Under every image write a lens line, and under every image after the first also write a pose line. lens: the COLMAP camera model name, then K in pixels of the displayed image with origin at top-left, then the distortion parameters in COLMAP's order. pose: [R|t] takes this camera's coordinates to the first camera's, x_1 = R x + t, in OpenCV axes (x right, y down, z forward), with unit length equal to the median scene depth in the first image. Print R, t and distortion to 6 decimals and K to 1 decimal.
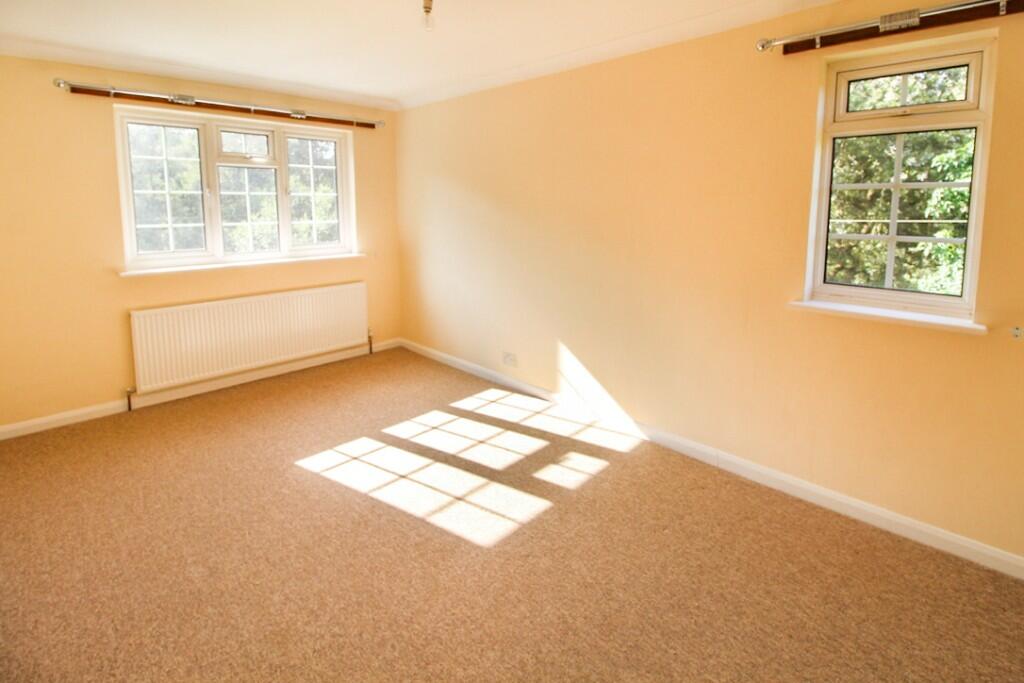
lens RADIAL K [[469.5, 0, 512.0], [0, 469.5, 341.5], [0, 0, 1]] dist [-0.018825, -0.000139]
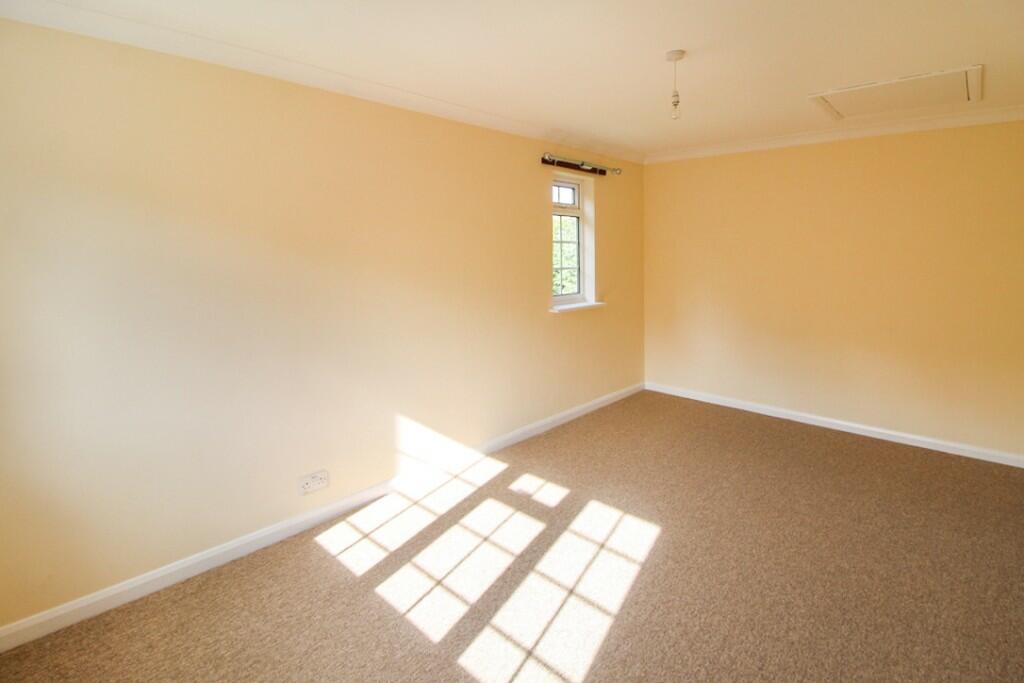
lens RADIAL K [[497.6, 0, 512.0], [0, 497.6, 341.5], [0, 0, 1]] dist [-0.015691, -0.000570]
pose [[-0.023980, -0.197853, 0.979938, -1.066953], [0.281341, 0.939268, 0.196526, -0.341225], [-0.959308, 0.280409, 0.033141, 1.027291]]
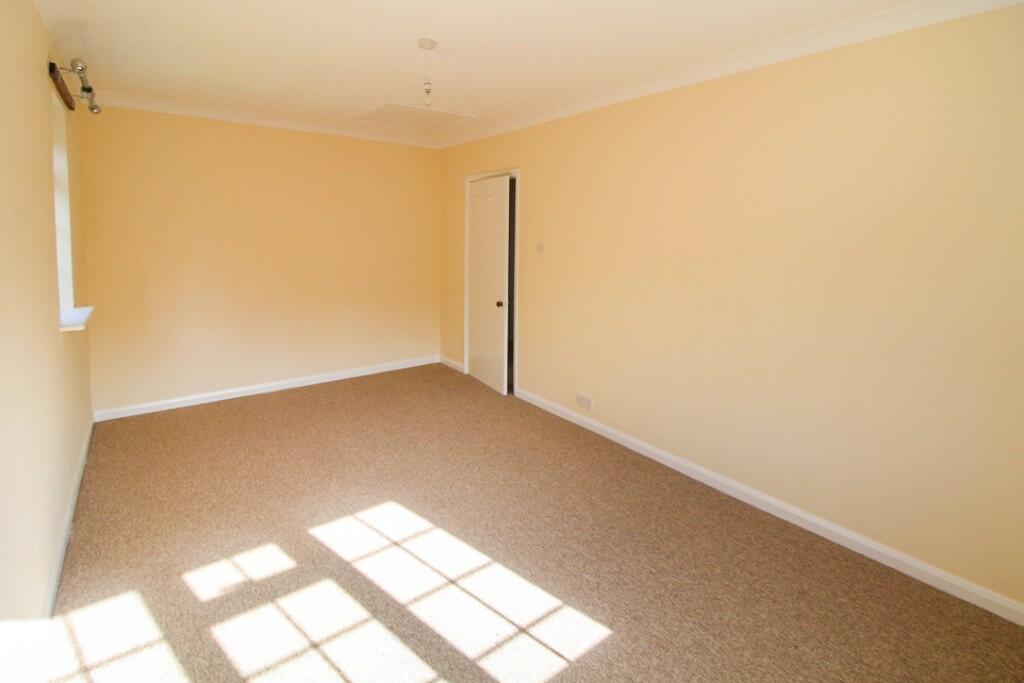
lens RADIAL K [[484.8, 0, 512.2], [0, 484.8, 327.2], [0, 0, 1]] dist [0.000613, -0.000221]
pose [[-0.991660, -0.046578, 0.120172, -0.445764], [0.015000, 0.884364, 0.466556, -0.506895], [-0.128007, 0.464468, -0.876290, 1.626878]]
